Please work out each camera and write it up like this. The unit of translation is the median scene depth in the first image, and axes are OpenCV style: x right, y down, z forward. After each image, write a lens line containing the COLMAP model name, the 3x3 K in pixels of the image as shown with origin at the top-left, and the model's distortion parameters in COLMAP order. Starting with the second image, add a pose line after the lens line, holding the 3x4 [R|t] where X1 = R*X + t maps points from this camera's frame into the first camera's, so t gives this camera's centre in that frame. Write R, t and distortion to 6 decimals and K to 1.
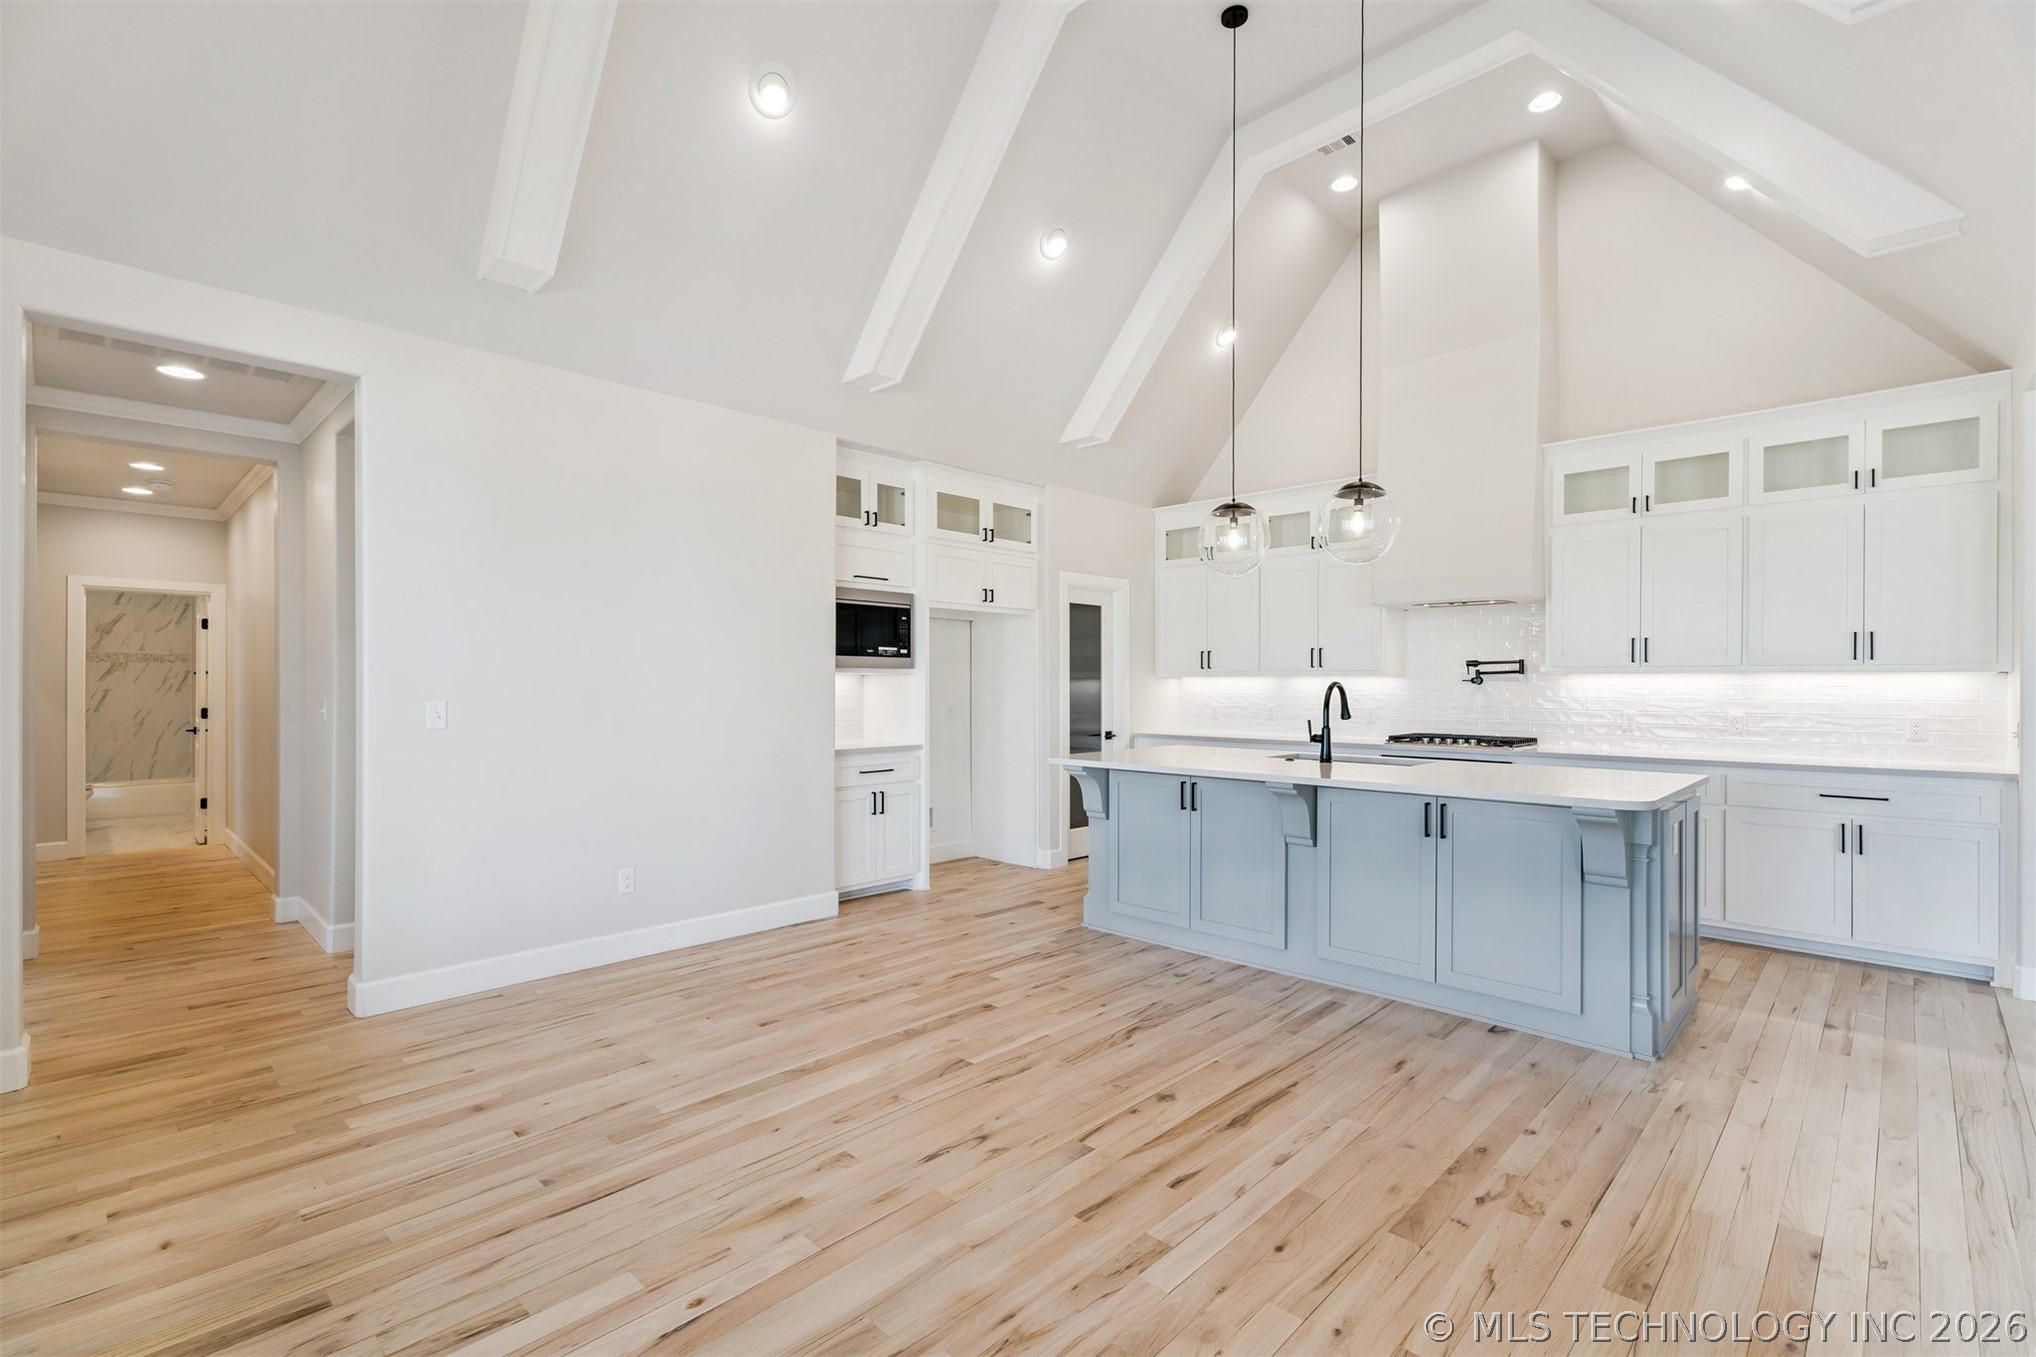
lens RADIAL K [[913.9, 0, 1026.9], [0, 913.9, 686.1], [0, 0, 1]] dist [0.002659, 0.000033]
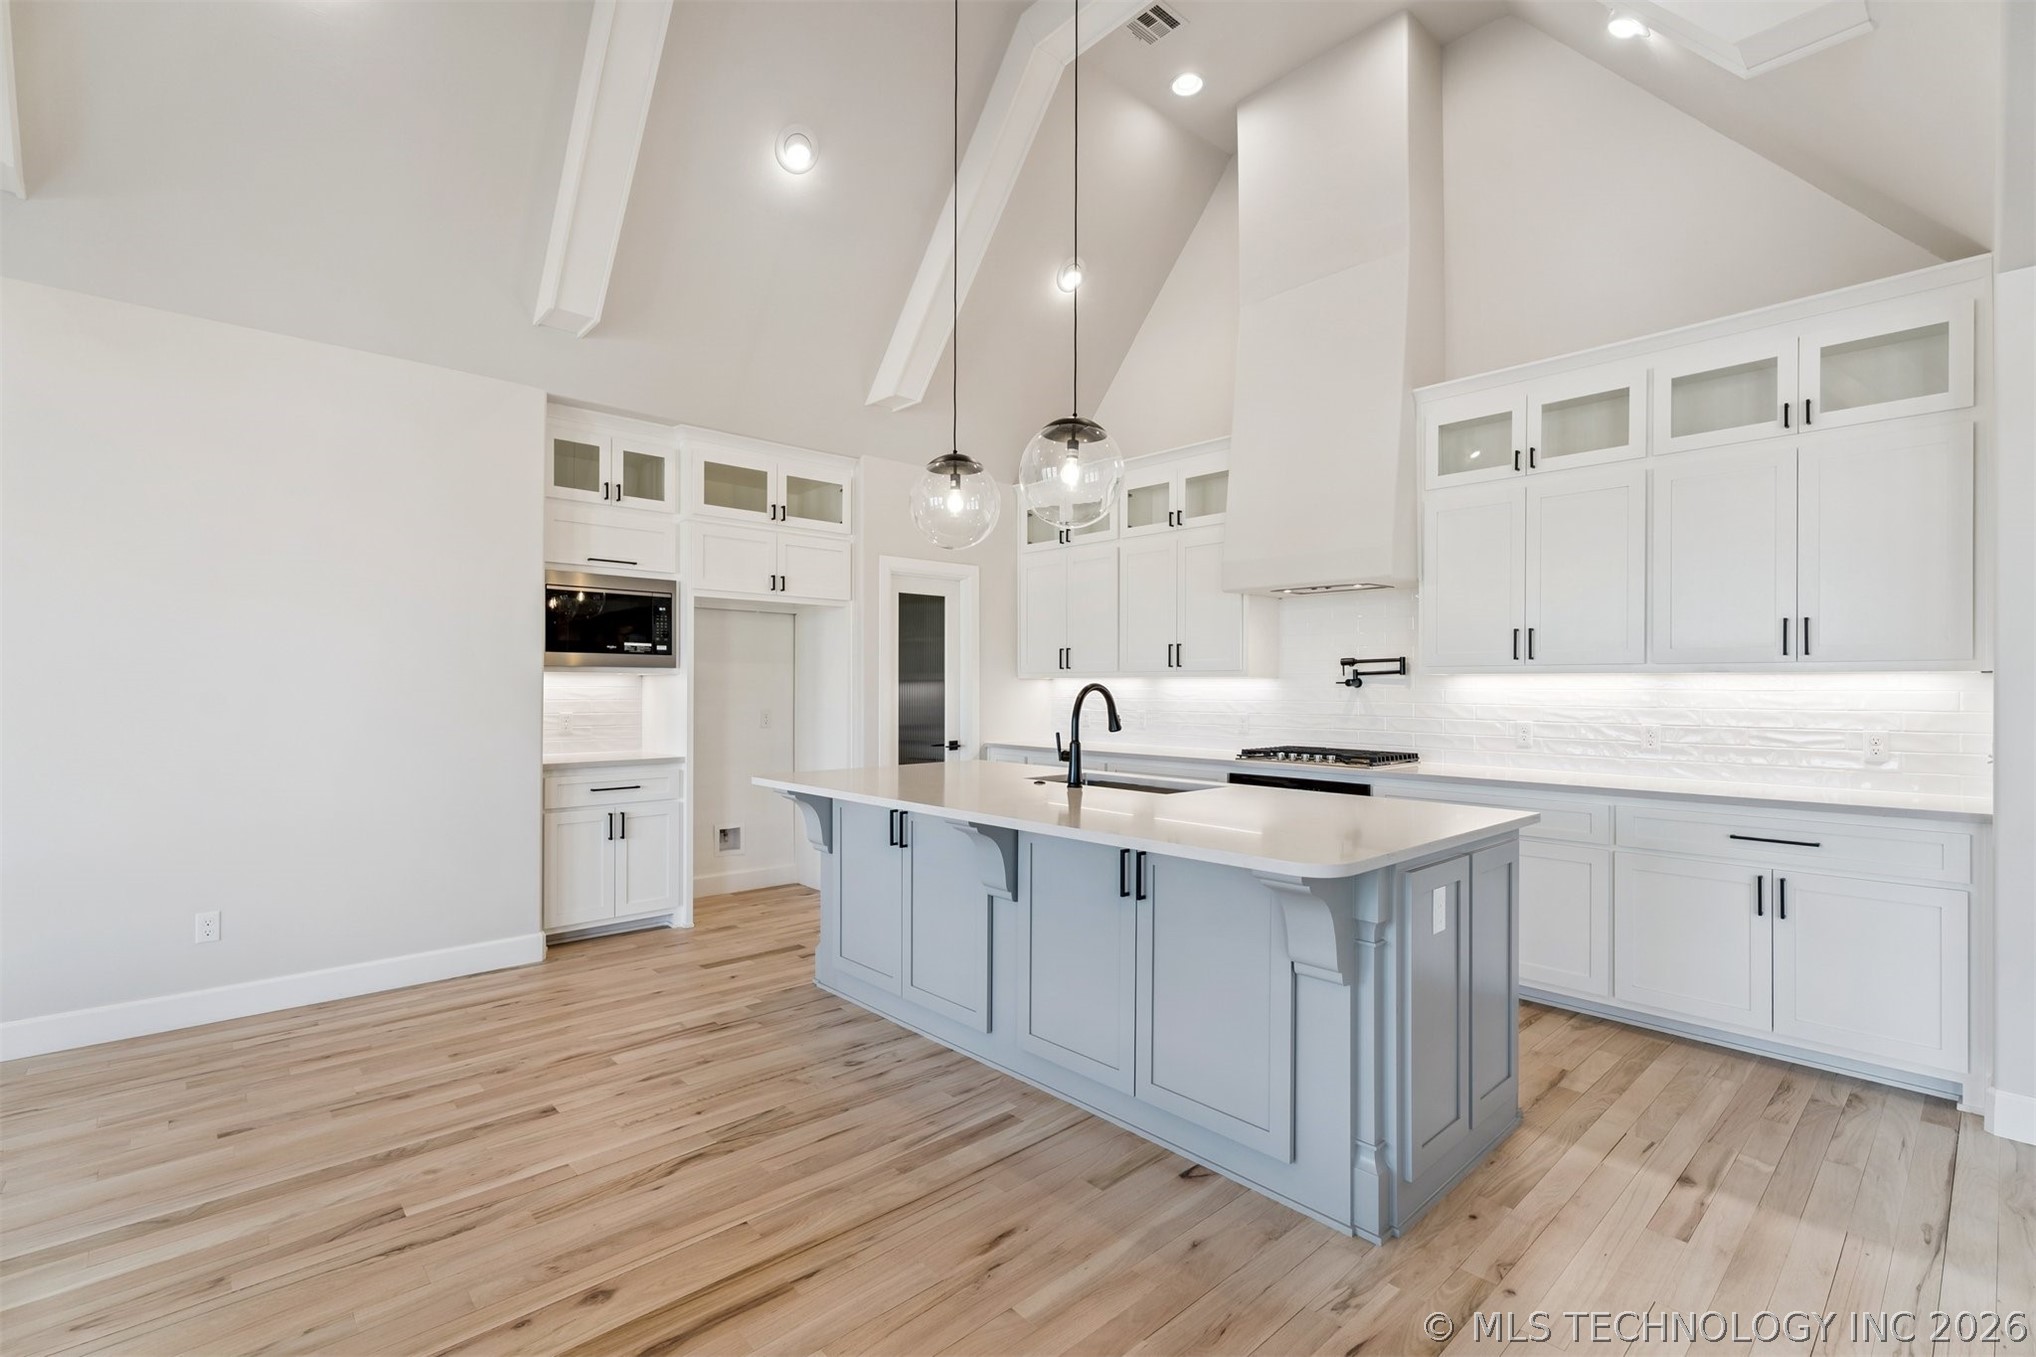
lens RADIAL K [[913.9, 0, 1021.2], [0, 913.9, 682.9], [0, 0, 1]] dist [0.002659, 0.000033]
pose [[0.998191, 0.000601, -0.060121, 0.306993], [-0.000828, 0.999993, -0.003757, -0.002749], [0.060118, 0.003800, 0.998184, 0.202540]]
